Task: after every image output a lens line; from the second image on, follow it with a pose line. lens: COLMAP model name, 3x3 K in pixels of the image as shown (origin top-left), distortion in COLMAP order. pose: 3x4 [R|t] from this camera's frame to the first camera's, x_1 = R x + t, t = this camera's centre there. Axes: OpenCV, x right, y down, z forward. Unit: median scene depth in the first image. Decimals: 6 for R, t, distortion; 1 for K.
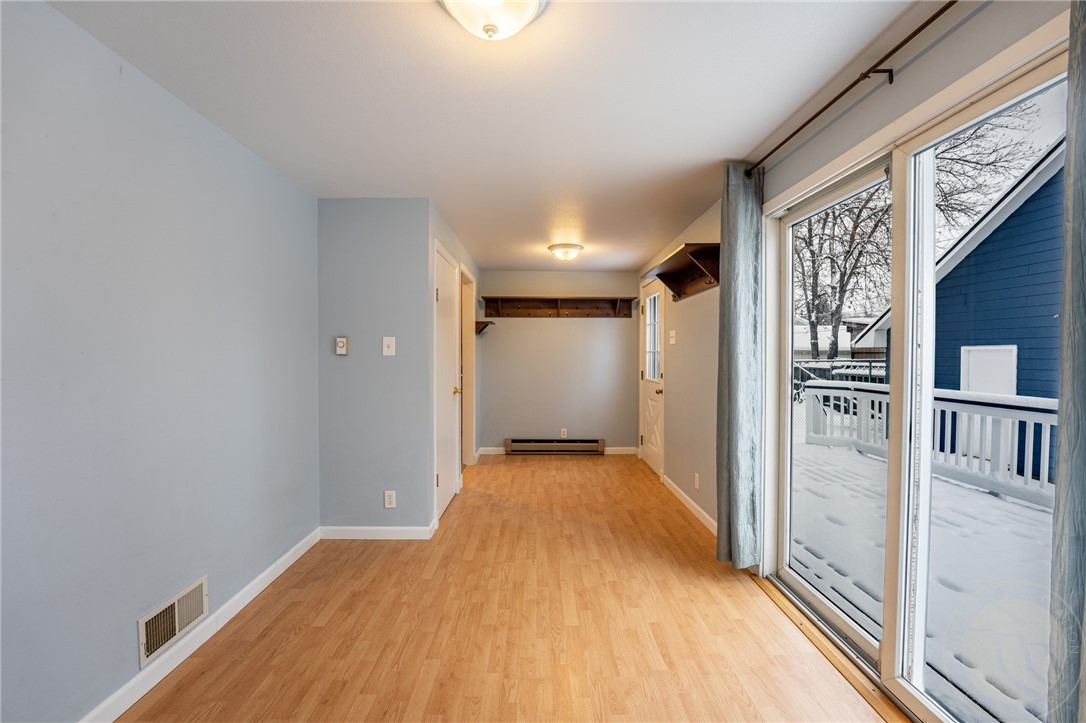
lens RADIAL K [[450.1, 0, 542.5], [0, 450.1, 361.3], [0, 0, 1]] dist [-0.029192, 0.003629]
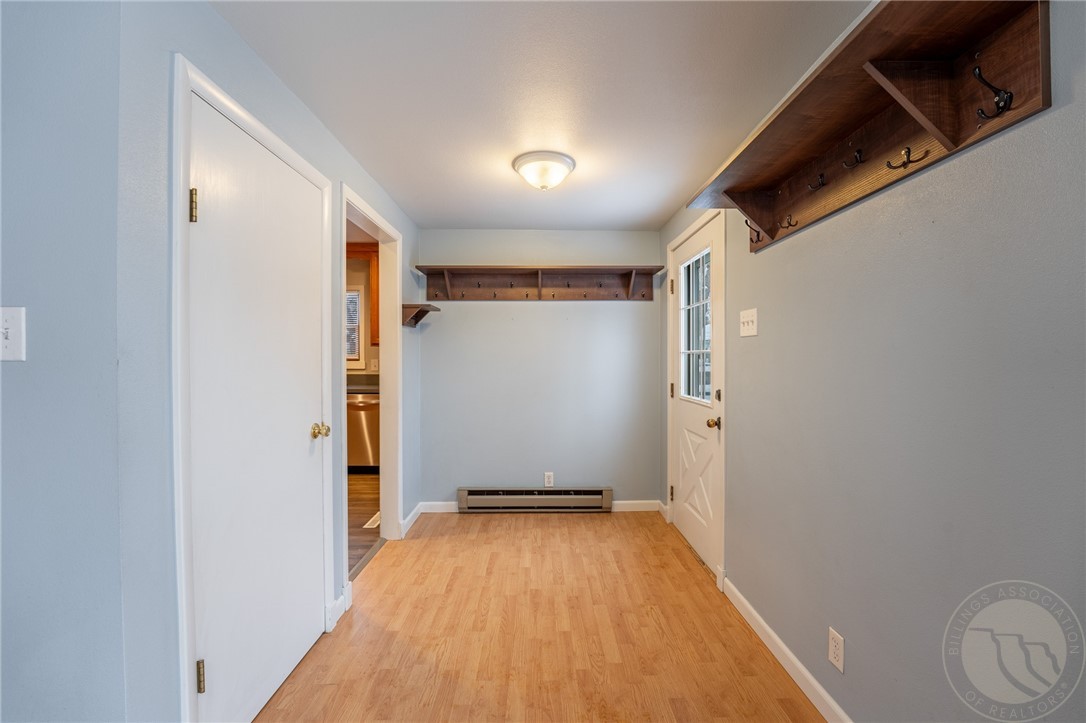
lens RADIAL K [[450.1, 0, 542.5], [0, 450.1, 361.3], [0, 0, 1]] dist [-0.029192, 0.003629]
pose [[0.999990, -0.004357, -0.000844, 0.065485], [0.004349, 0.999948, -0.009181, -0.007042], [0.000884, 0.009177, 0.999958, 0.592033]]
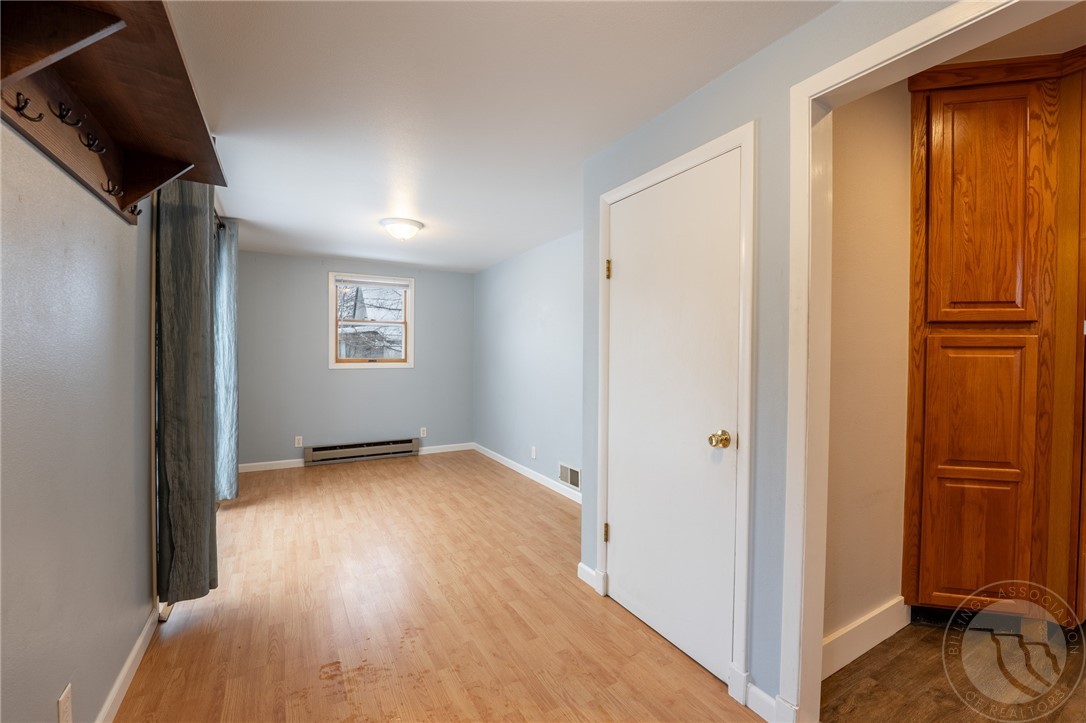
lens RADIAL K [[450.1, 0, 542.5], [0, 450.1, 361.3], [0, 0, 1]] dist [-0.029192, 0.003629]
pose [[-0.872401, -0.001588, -0.488788, 0.191257], [-0.018113, 0.999413, 0.029082, -0.021931], [0.488455, 0.034224, -0.871917, 1.505037]]
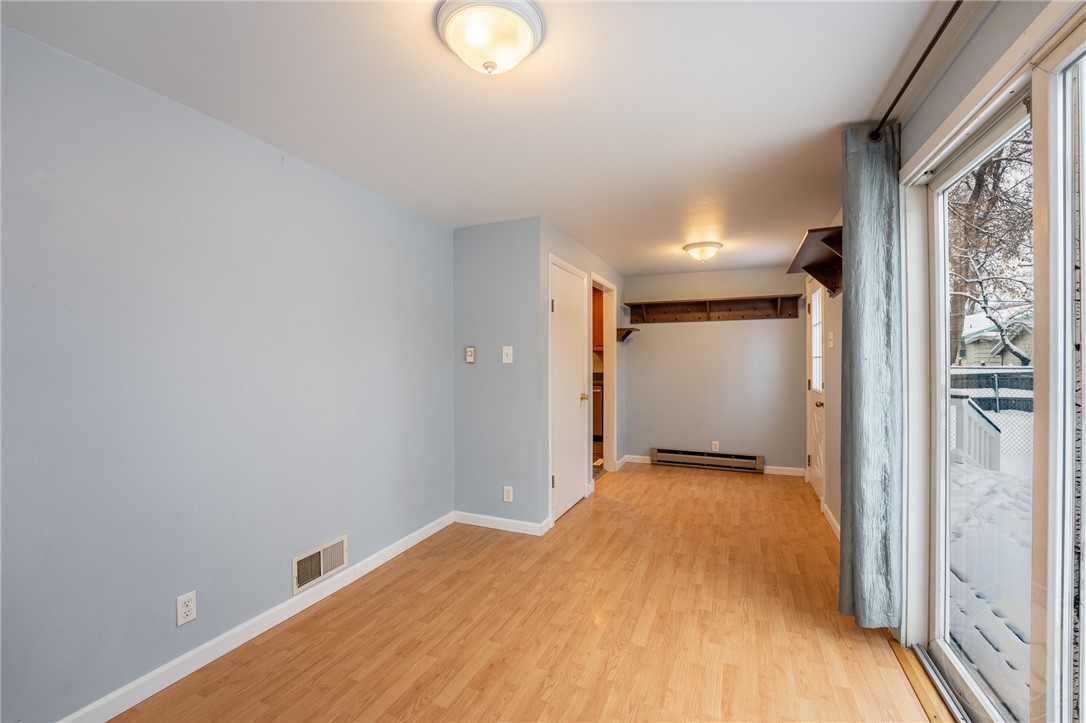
lens RADIAL K [[450.1, 0, 542.5], [0, 450.1, 361.3], [0, 0, 1]] dist [-0.029192, 0.003629]
pose [[0.912439, -0.004851, -0.409184, 0.168662], [-0.001239, 0.999892, -0.014618, -0.000971], [0.409211, 0.013845, 0.912335, 0.023296]]
